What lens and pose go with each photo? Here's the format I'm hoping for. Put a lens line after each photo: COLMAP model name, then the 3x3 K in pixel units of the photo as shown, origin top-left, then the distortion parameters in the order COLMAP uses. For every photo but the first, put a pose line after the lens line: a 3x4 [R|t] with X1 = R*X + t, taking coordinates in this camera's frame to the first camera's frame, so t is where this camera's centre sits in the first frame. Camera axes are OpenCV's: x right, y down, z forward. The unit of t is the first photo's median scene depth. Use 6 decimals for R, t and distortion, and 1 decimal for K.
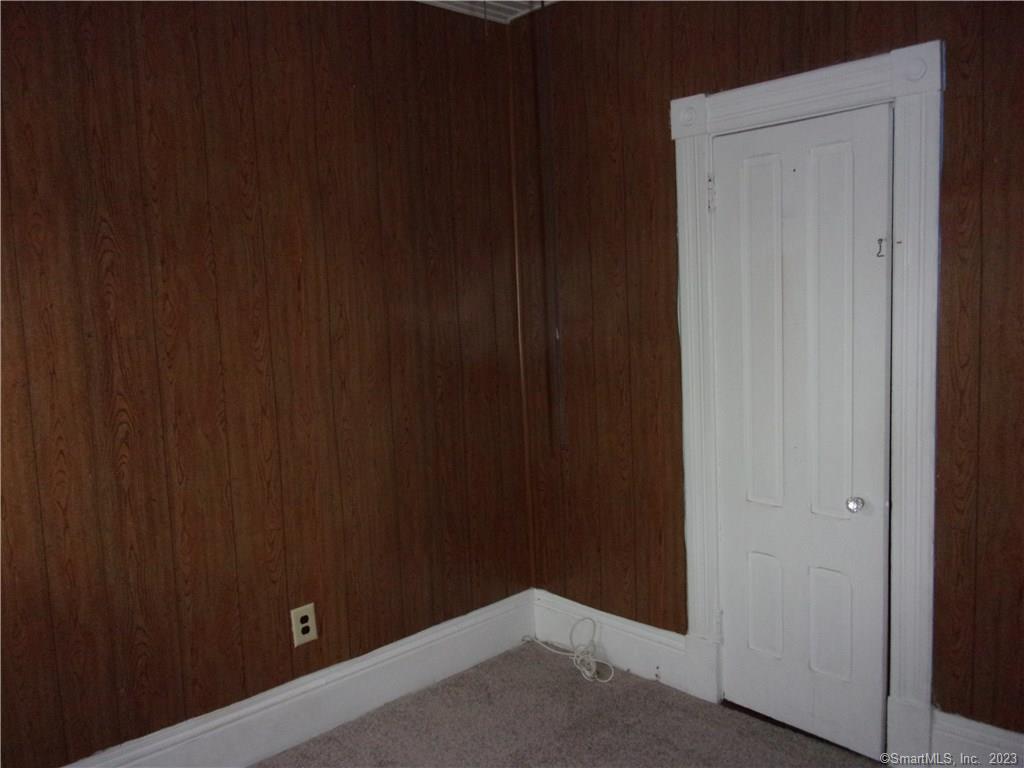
lens RADIAL K [[859.3, 0, 505.4], [0, 859.3, 376.2], [0, 0, 1]] dist [0.015113, -0.051684]
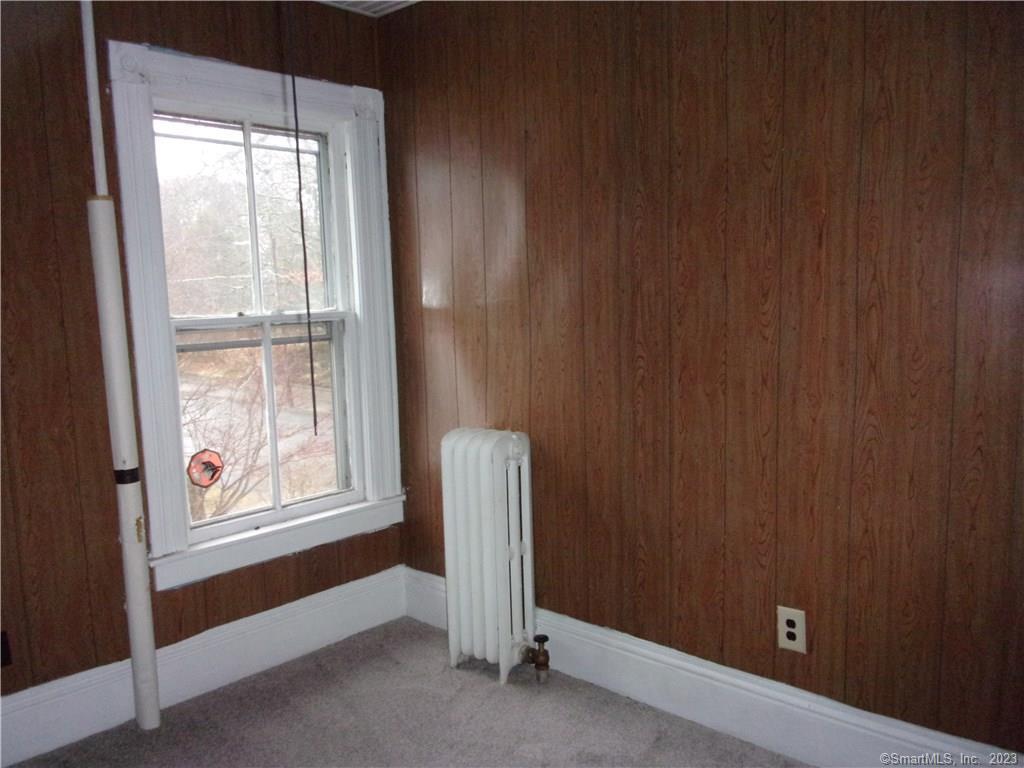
lens RADIAL K [[859.3, 0, 506.9], [0, 859.3, 388.7], [0, 0, 1]] dist [0.015113, -0.051684]
pose [[0.053442, 0.154838, -0.986493, 0.645985], [-0.073427, 0.985840, 0.150758, -0.073846], [0.995868, 0.064378, 0.064055, 0.704170]]
